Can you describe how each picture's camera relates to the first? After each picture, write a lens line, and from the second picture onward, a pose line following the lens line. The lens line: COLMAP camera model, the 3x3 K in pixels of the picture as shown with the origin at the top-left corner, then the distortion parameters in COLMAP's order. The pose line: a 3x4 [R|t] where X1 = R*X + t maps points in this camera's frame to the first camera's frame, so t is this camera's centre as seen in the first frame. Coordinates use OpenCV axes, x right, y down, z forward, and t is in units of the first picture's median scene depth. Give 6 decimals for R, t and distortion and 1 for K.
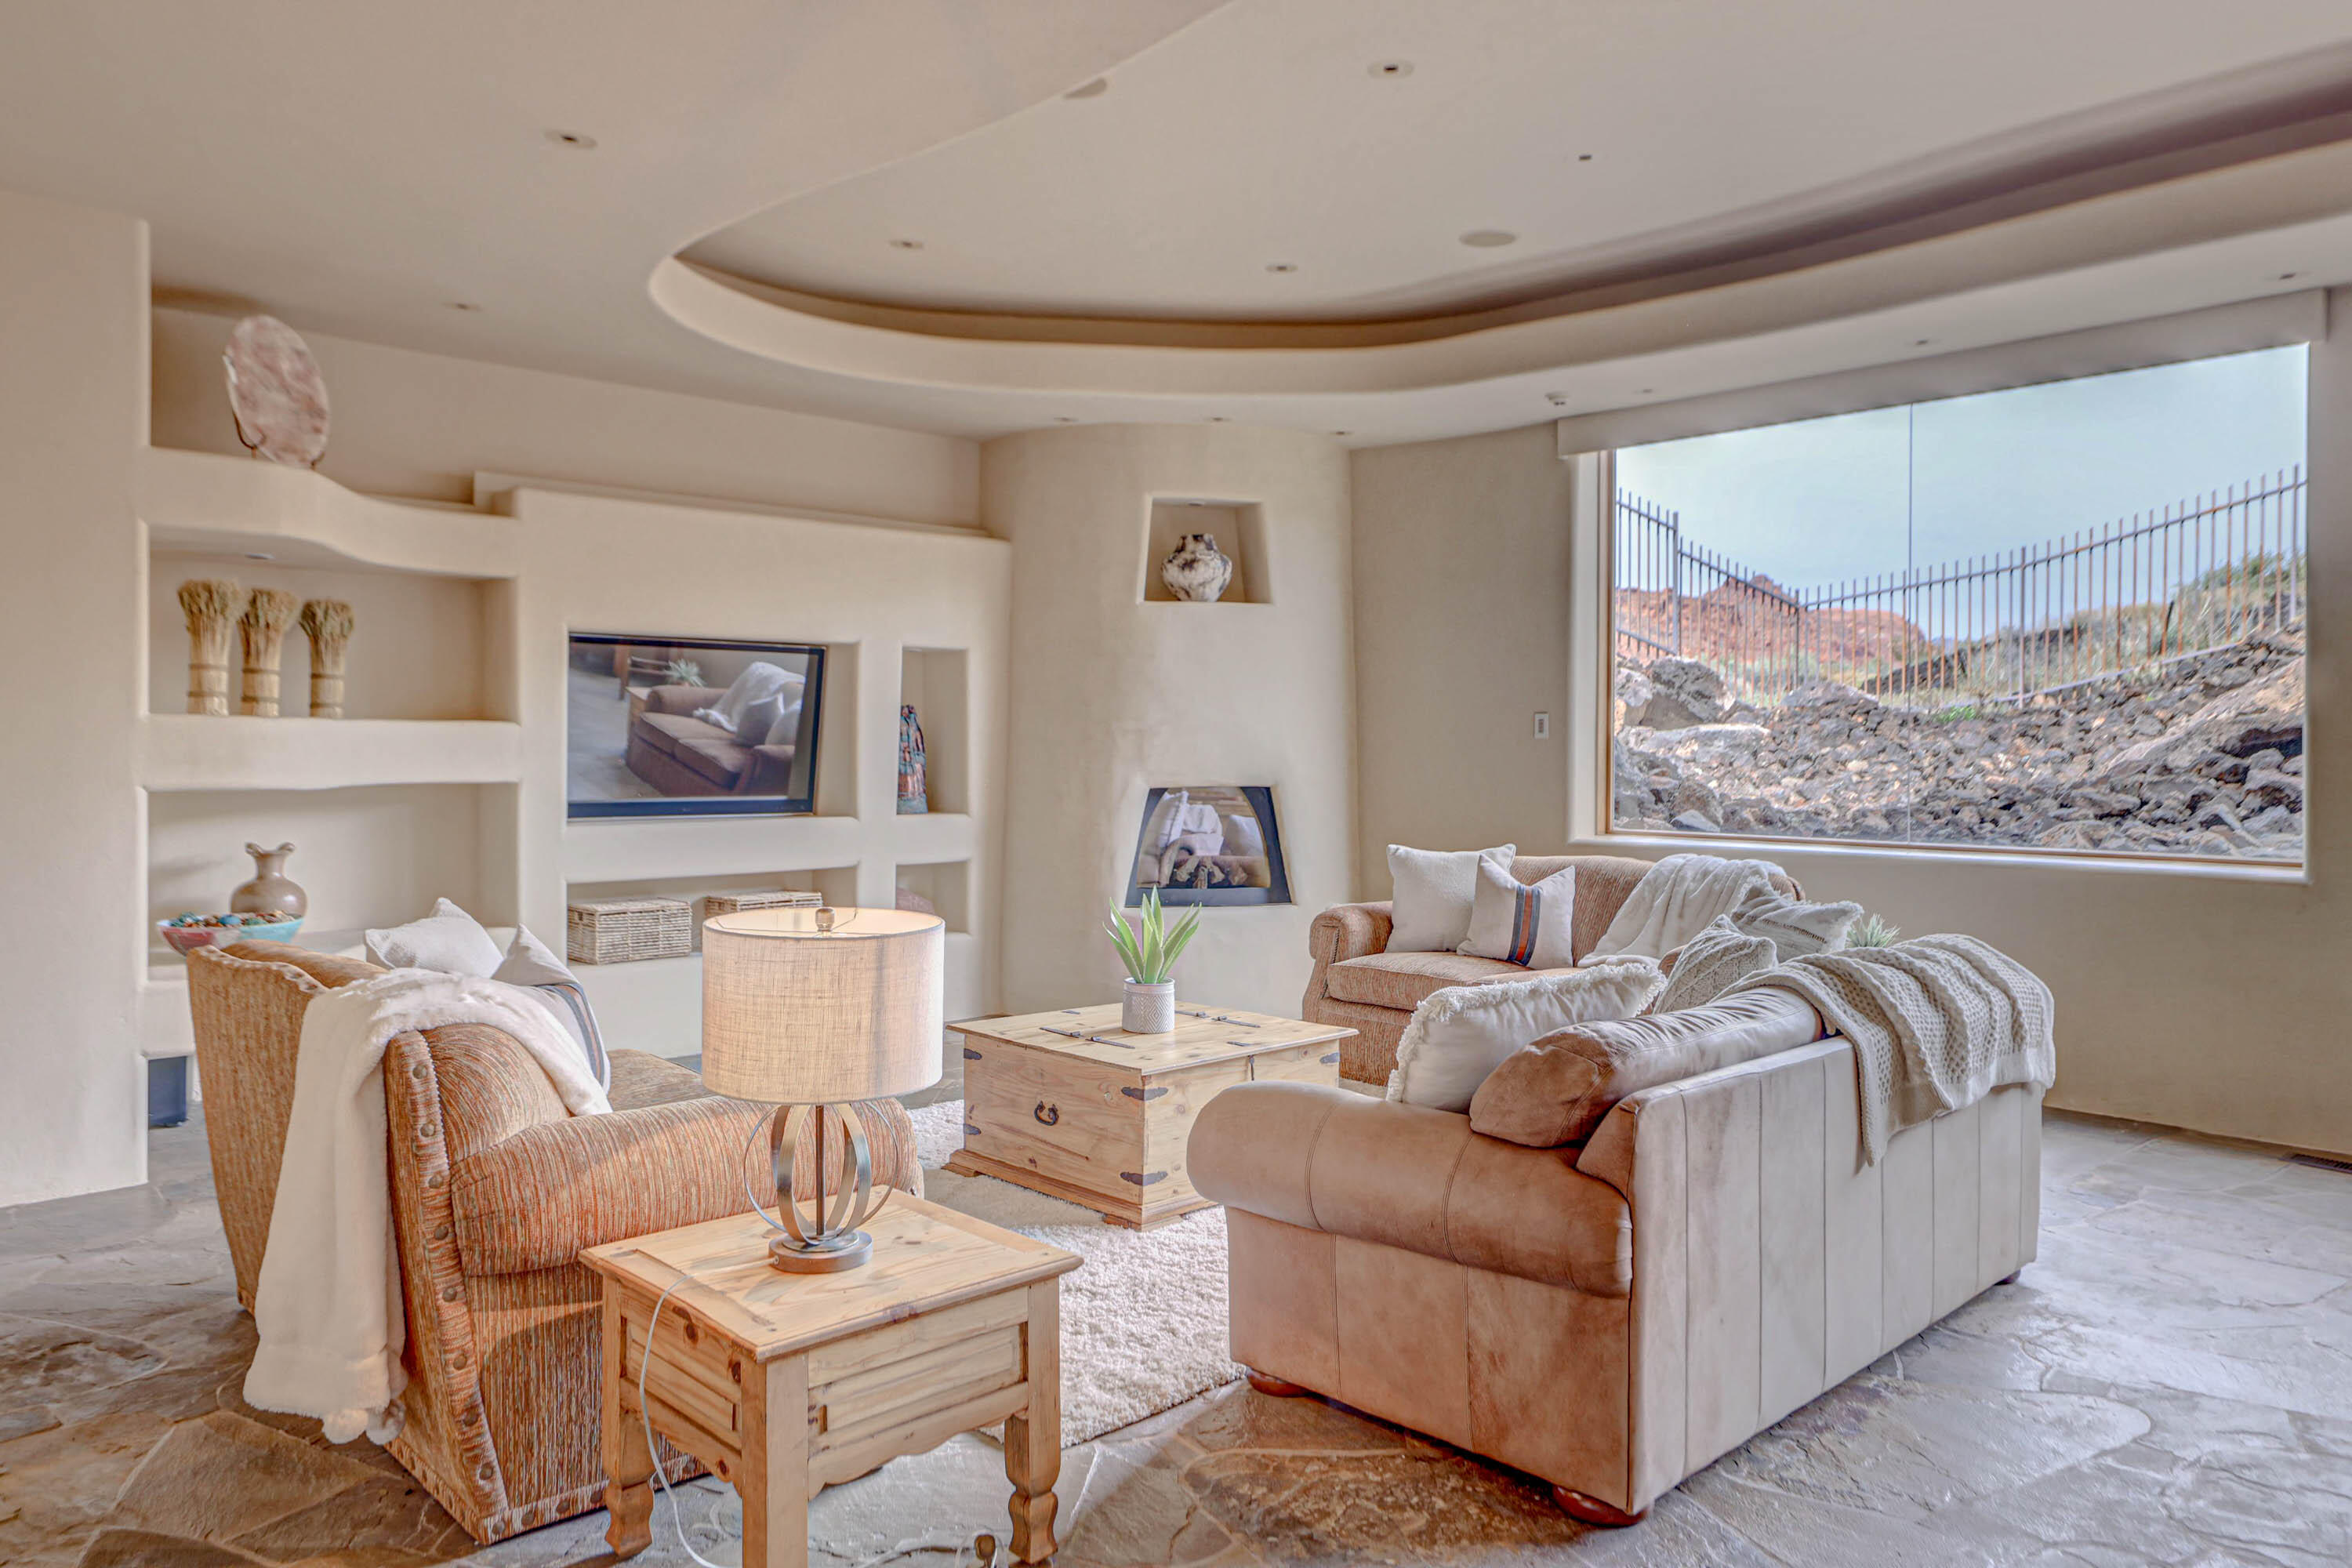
lens RADIAL K [[1673.9, 0, 1138.0], [0, 1673.9, 755.3], [0, 0, 1]] dist [-0.000393, 0.036889]
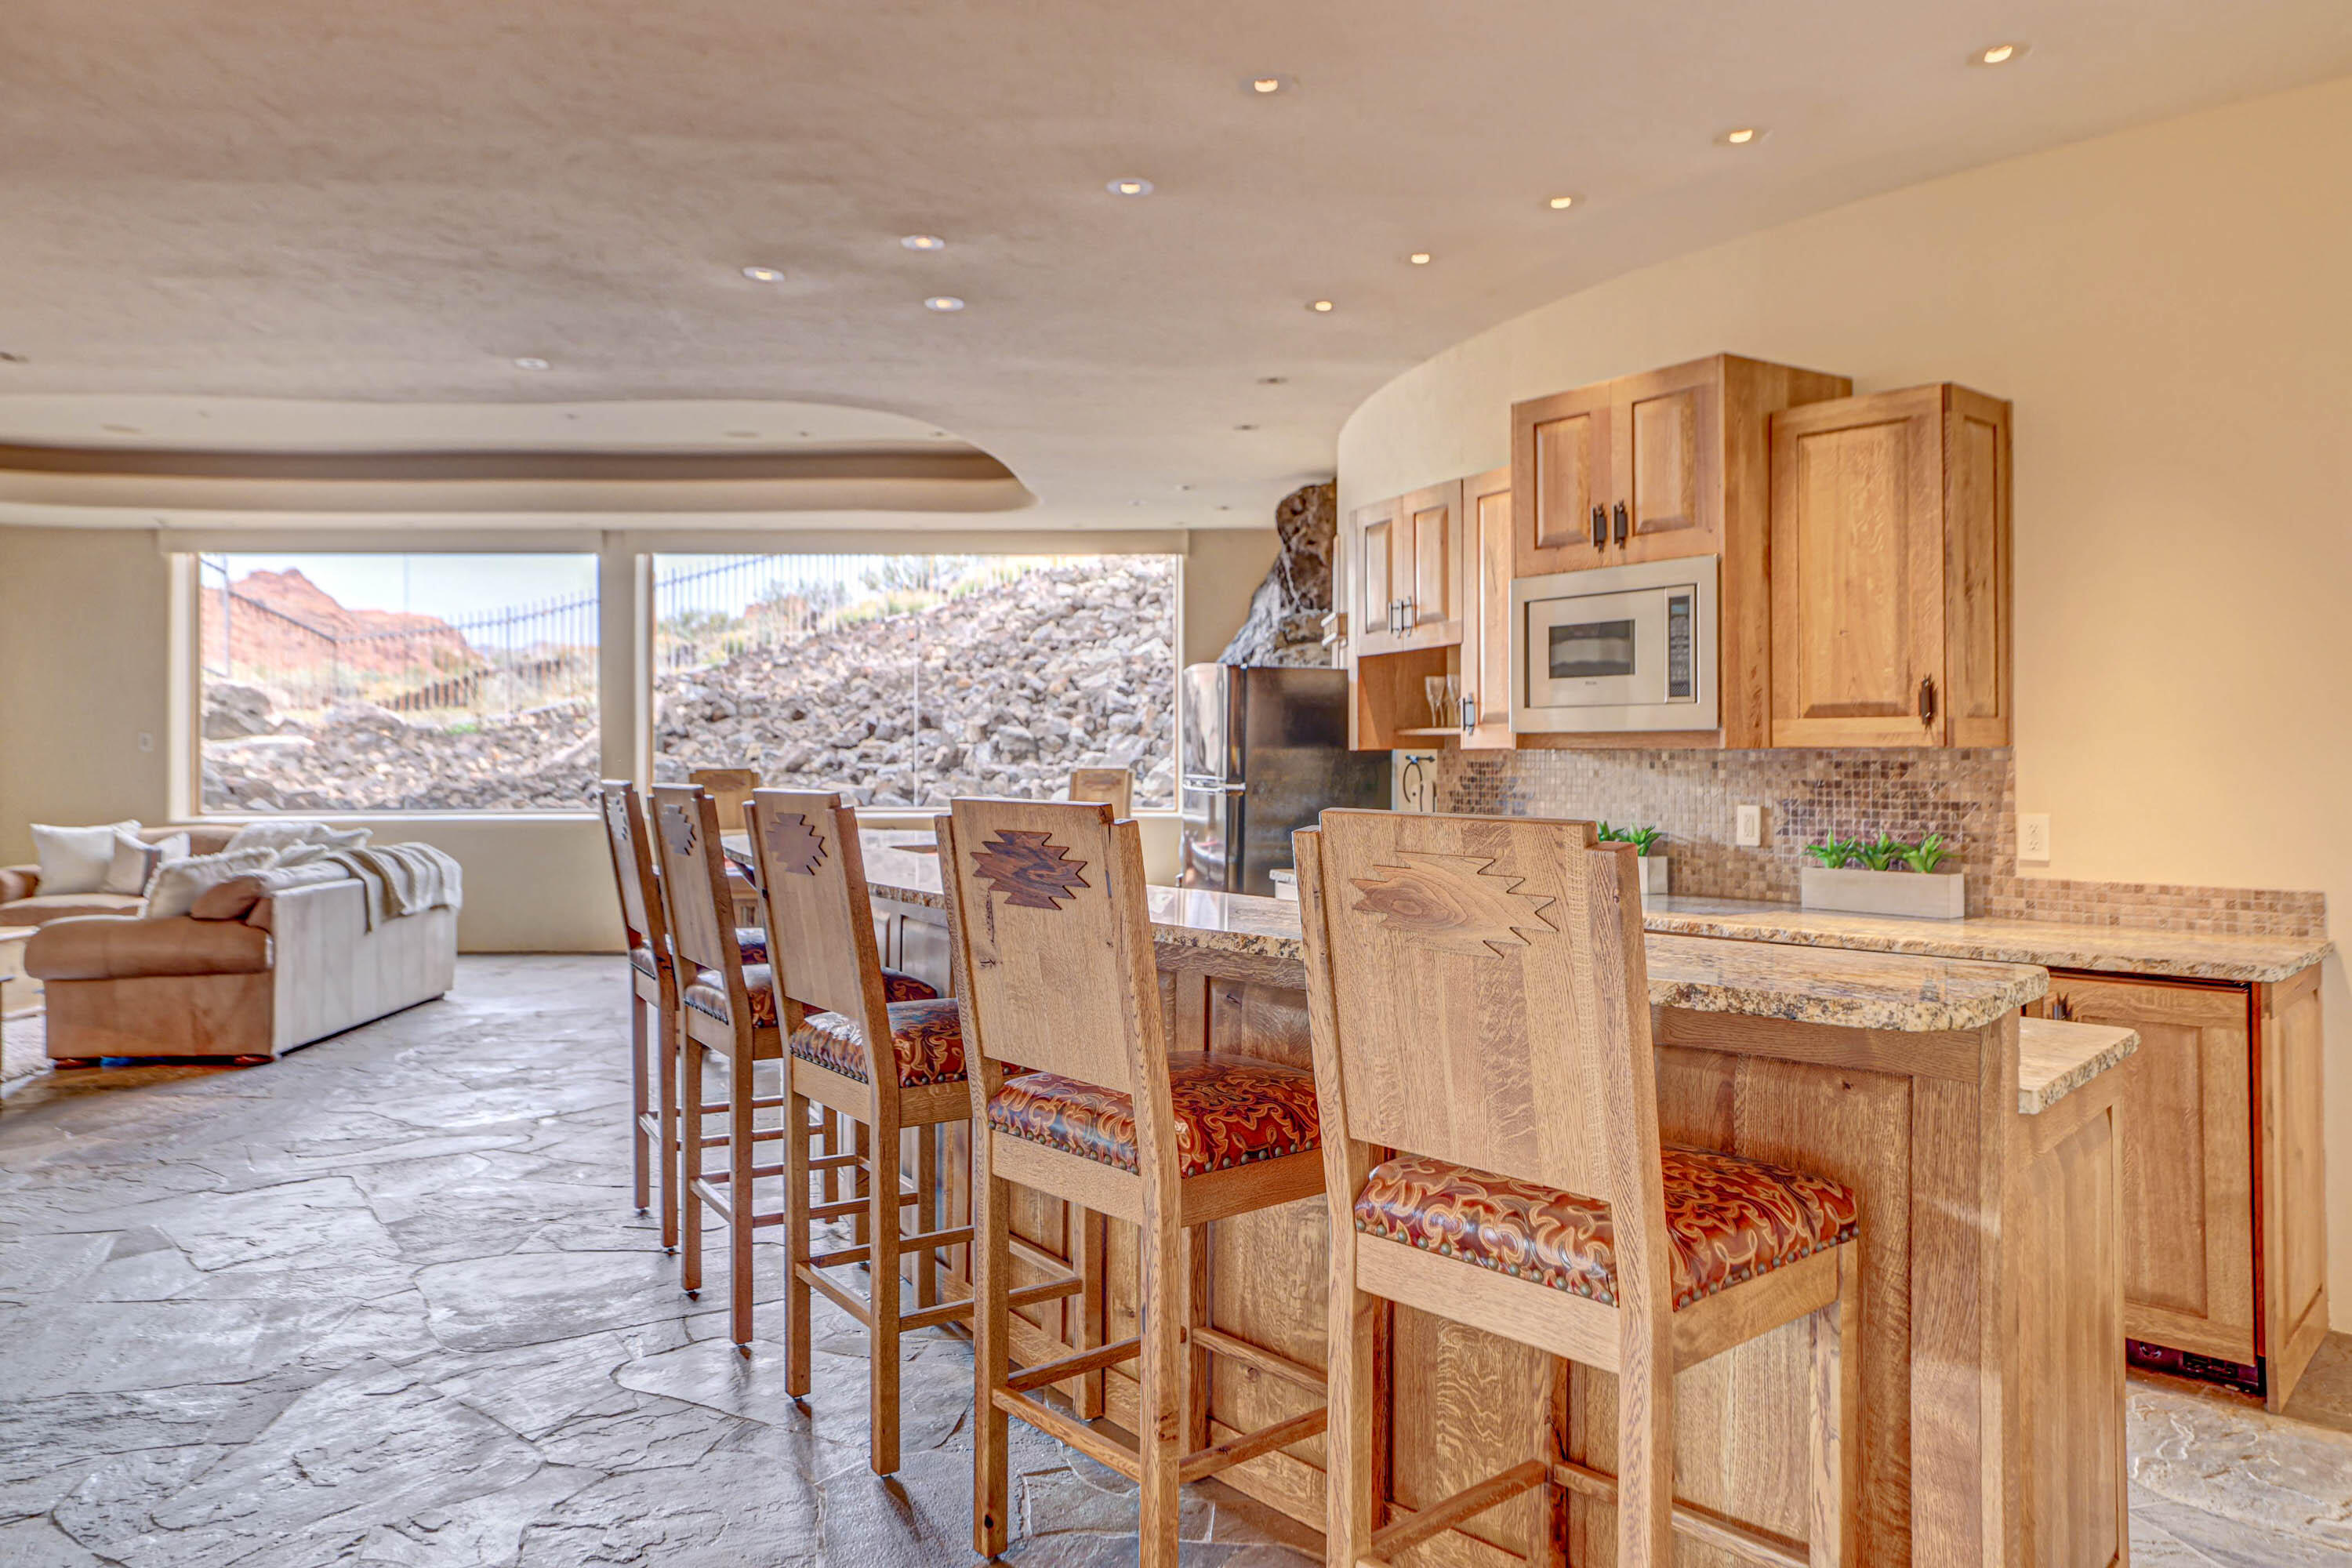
lens RADIAL K [[1673.9, 0, 1197.6], [0, 1673.9, 746.5], [0, 0, 1]] dist [-0.000393, 0.036889]
pose [[0.660143, -0.003977, 0.751129, -0.325293], [0.010840, 0.999932, -0.004233, 0.003466], [-0.751062, 0.010936, 0.660142, -0.820905]]
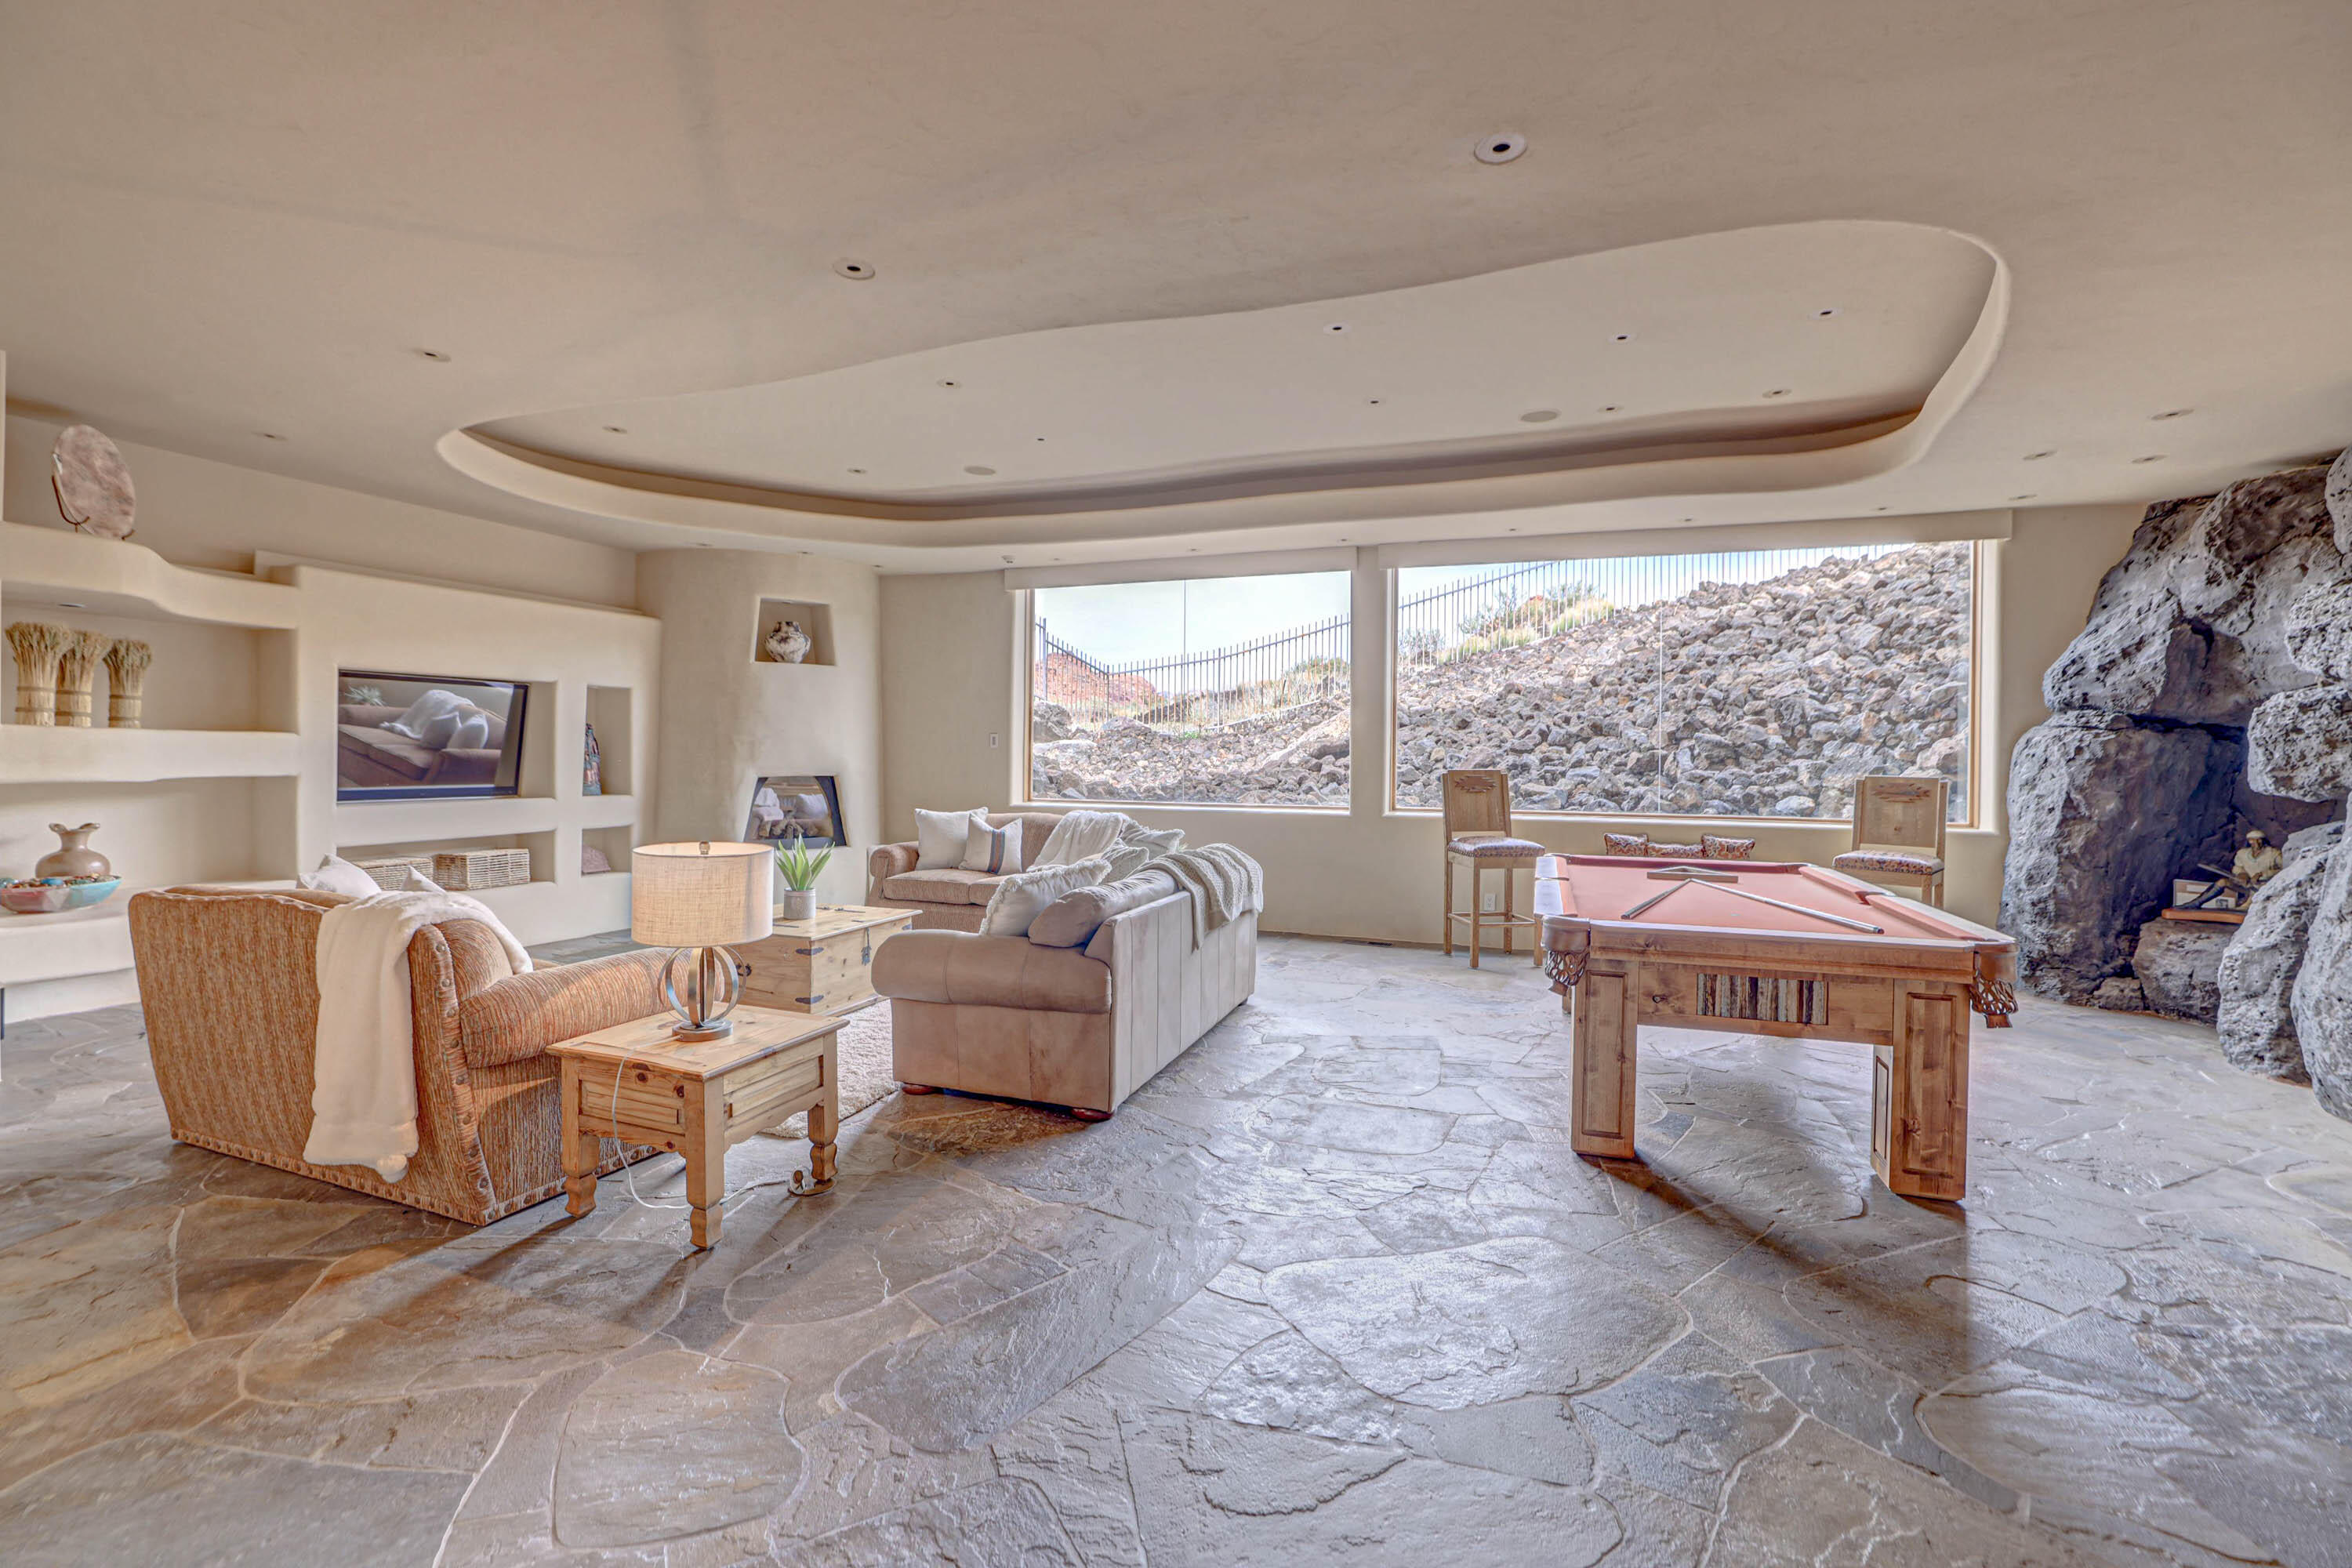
lens RADIAL K [[1042.7, 0, 1189.2], [0, 1042.7, 767.0], [0, 0, 1]] dist [-0.037093, 0.009417]
pose [[0.891571, -0.002434, 0.452875, -0.100875], [-0.001873, 0.999957, 0.009062, -0.000290], [-0.452877, -0.008927, 0.891528, -0.104176]]
